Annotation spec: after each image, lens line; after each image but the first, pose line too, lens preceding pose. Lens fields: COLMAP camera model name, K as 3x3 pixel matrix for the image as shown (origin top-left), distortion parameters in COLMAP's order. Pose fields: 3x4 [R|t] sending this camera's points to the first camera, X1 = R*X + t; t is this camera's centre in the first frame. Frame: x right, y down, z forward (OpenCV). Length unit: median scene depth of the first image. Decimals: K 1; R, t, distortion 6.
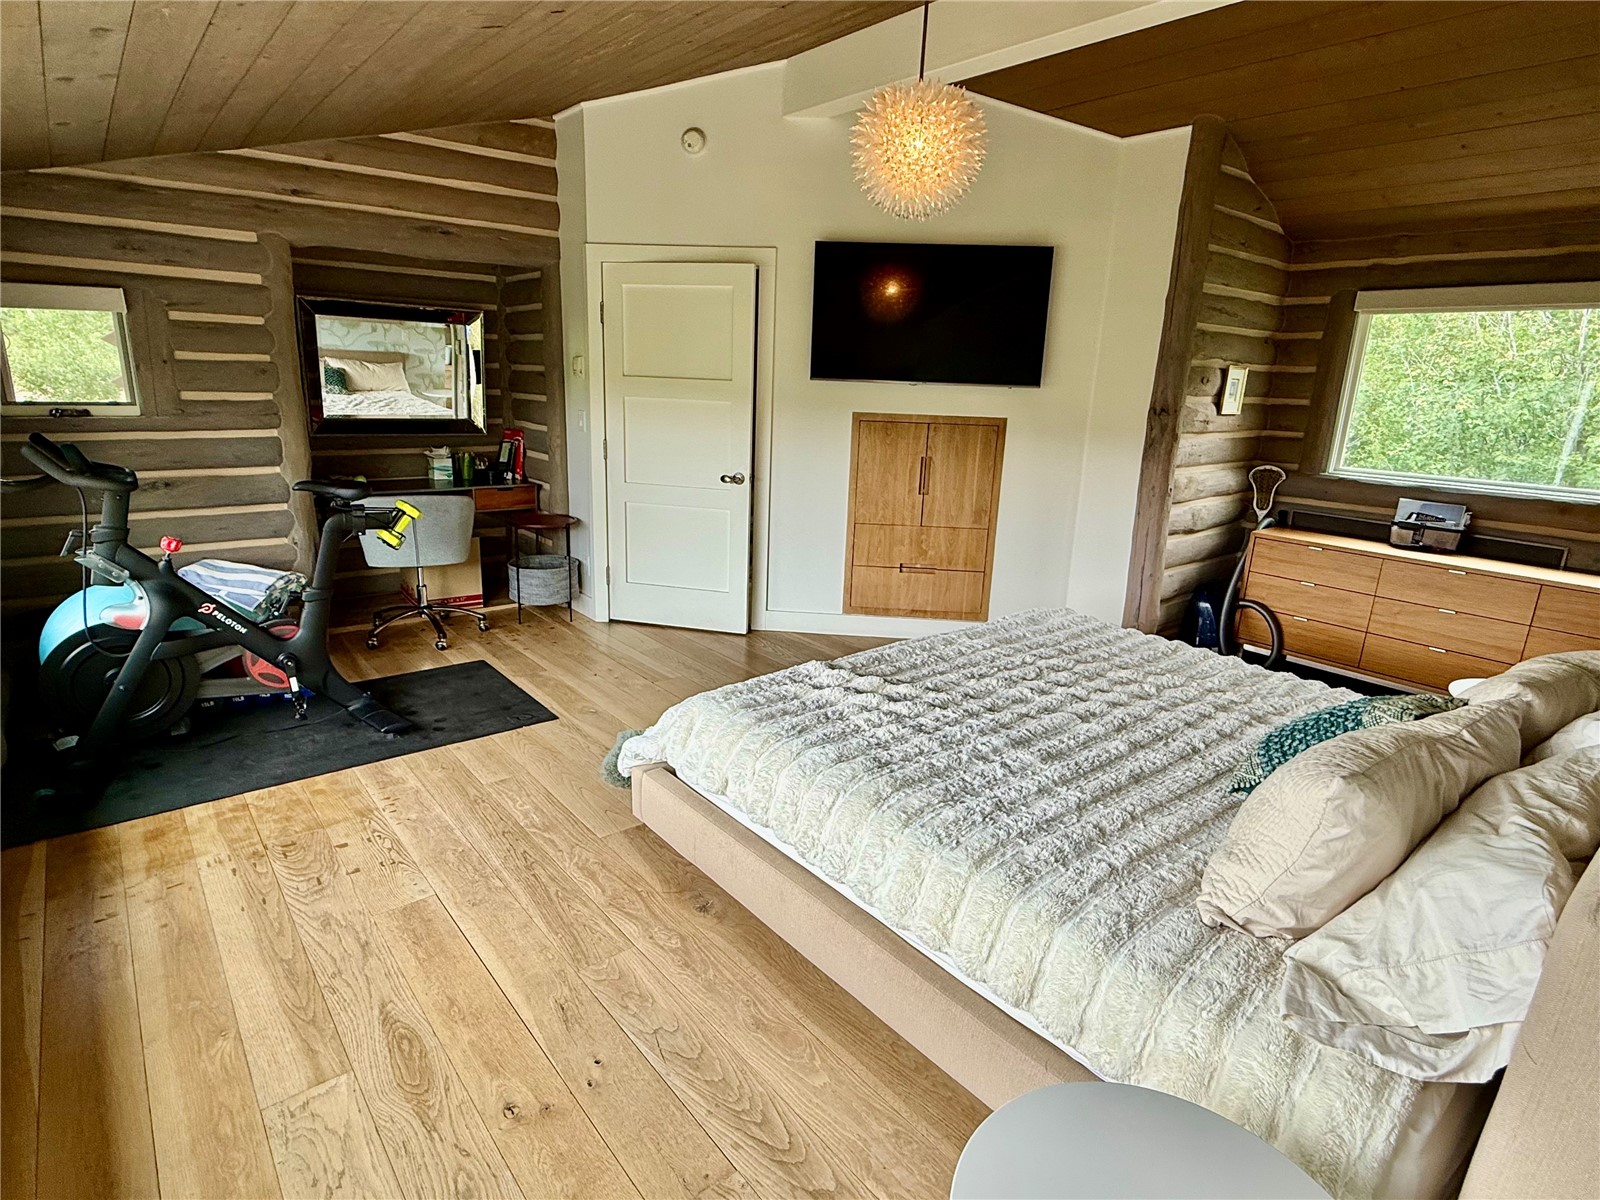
lens RADIAL K [[842.4, 0, 791.3], [0, 842.4, 595.8], [0, 0, 1]] dist [-0.000419, 0.000606]
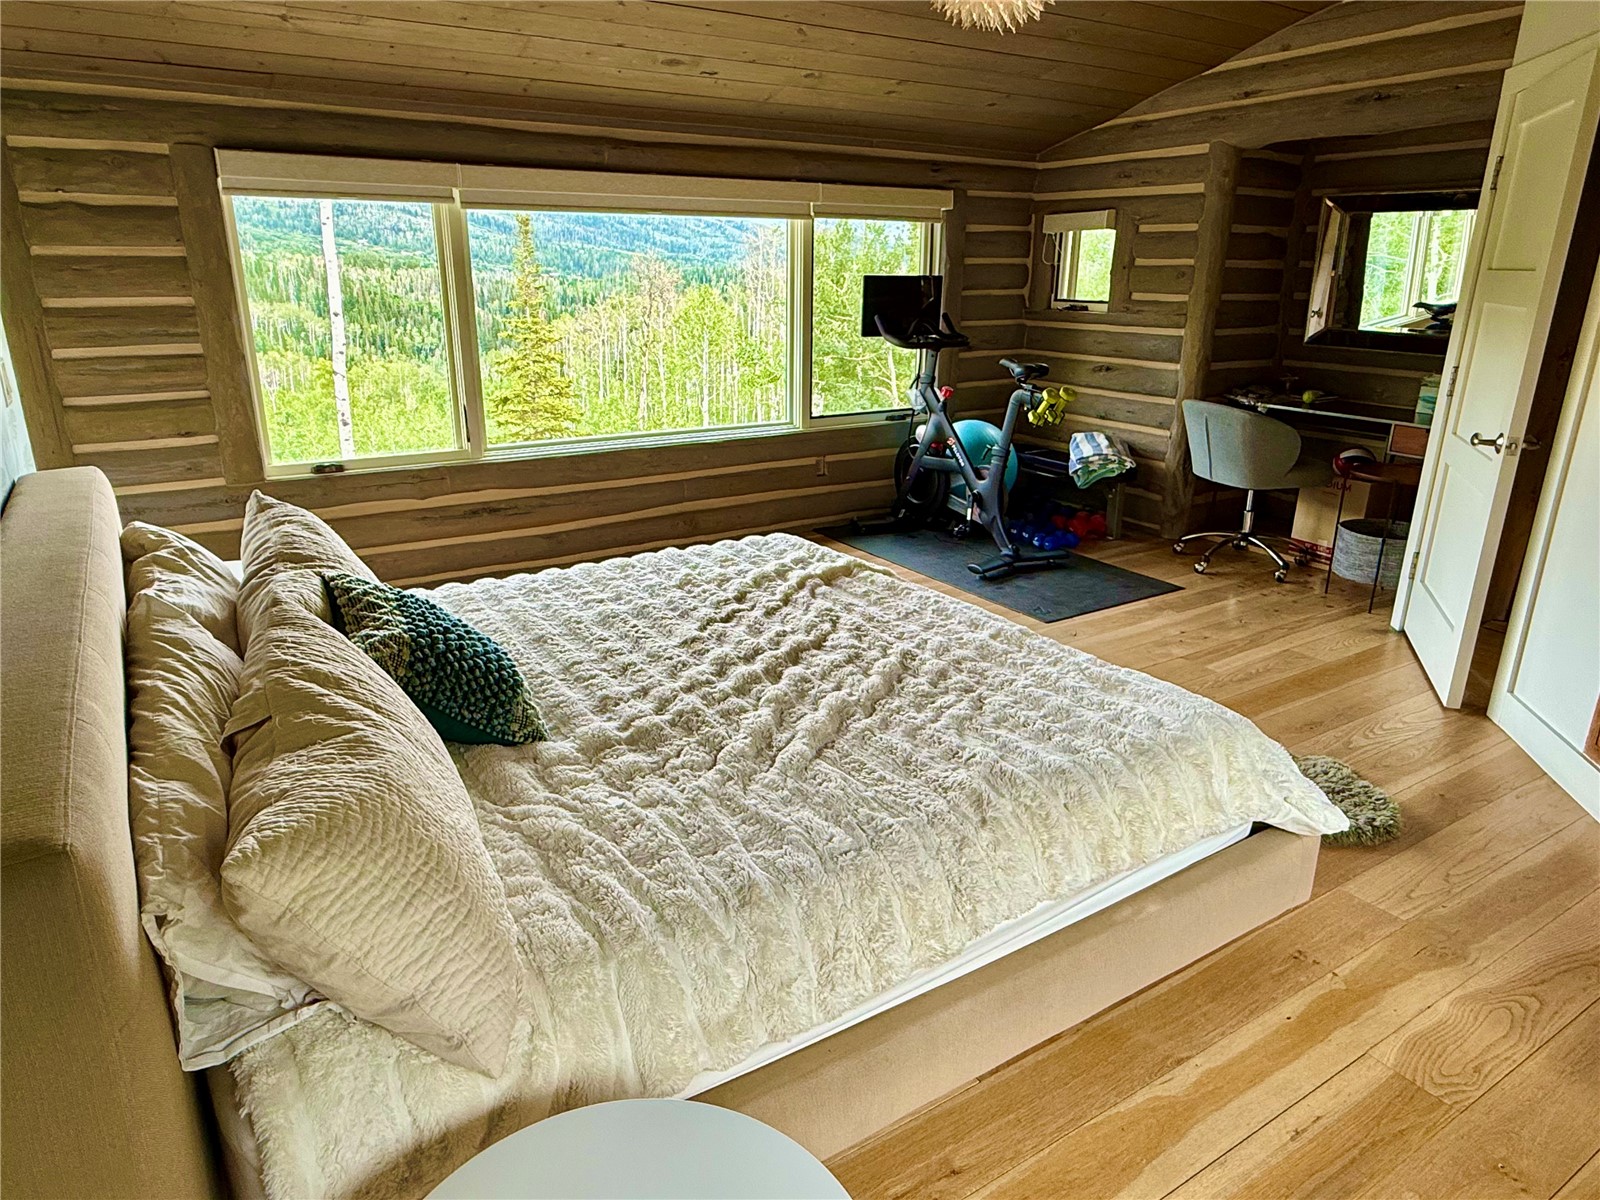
lens RADIAL K [[1014.9, 0, 794.7], [0, 1014.9, 599.6], [0, 0, 1]] dist [-0.003069, 0.000509]
pose [[-0.116955, 0.278929, -0.953163, 0.675787], [-0.261613, 0.917200, 0.300505, -0.121752], [0.958061, 0.284505, -0.034299, 0.579507]]
